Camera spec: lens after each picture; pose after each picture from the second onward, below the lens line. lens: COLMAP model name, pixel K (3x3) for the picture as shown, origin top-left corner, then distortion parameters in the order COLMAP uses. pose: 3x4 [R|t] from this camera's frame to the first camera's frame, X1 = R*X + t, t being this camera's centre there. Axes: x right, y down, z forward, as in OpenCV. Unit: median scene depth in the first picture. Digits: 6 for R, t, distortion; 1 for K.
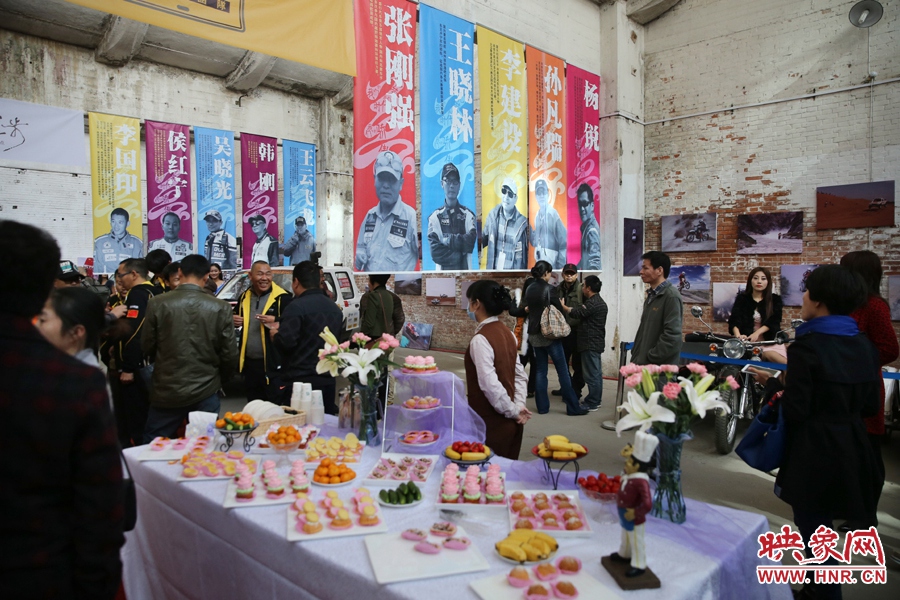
lens RADIAL K [[660.2, 0, 452.1], [0, 660.2, 297.2], [0, 0, 1]] dist [-0.042941, 0.036445]
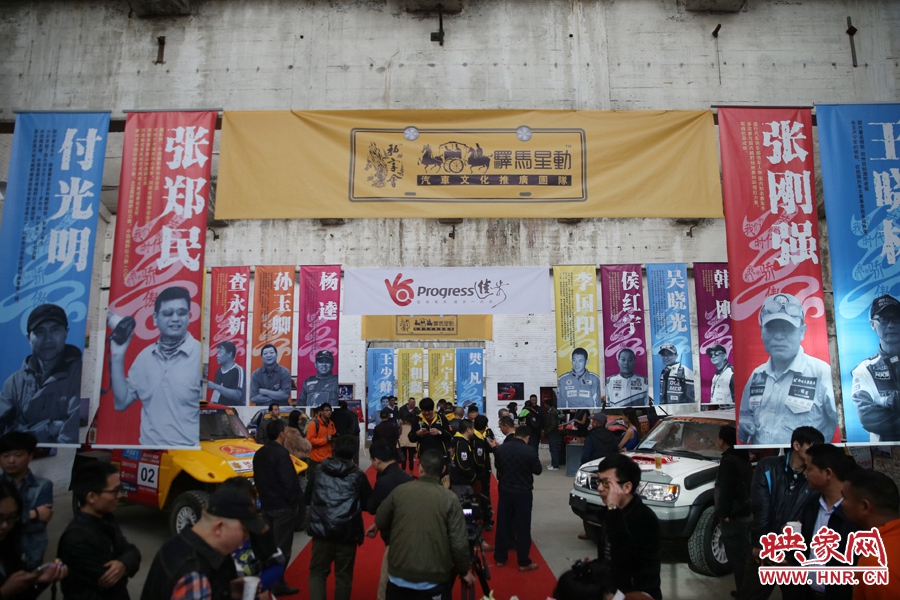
lens RADIAL K [[629.7, 0, 450.9], [0, 629.7, 302.9], [0, 0, 1]] dist [-0.045455, -0.000106]
pose [[0.675058, -0.082779, -0.733106, 0.127703], [-0.021317, 0.991082, -0.131537, -0.068211], [0.737457, 0.104423, 0.667273, 0.129019]]
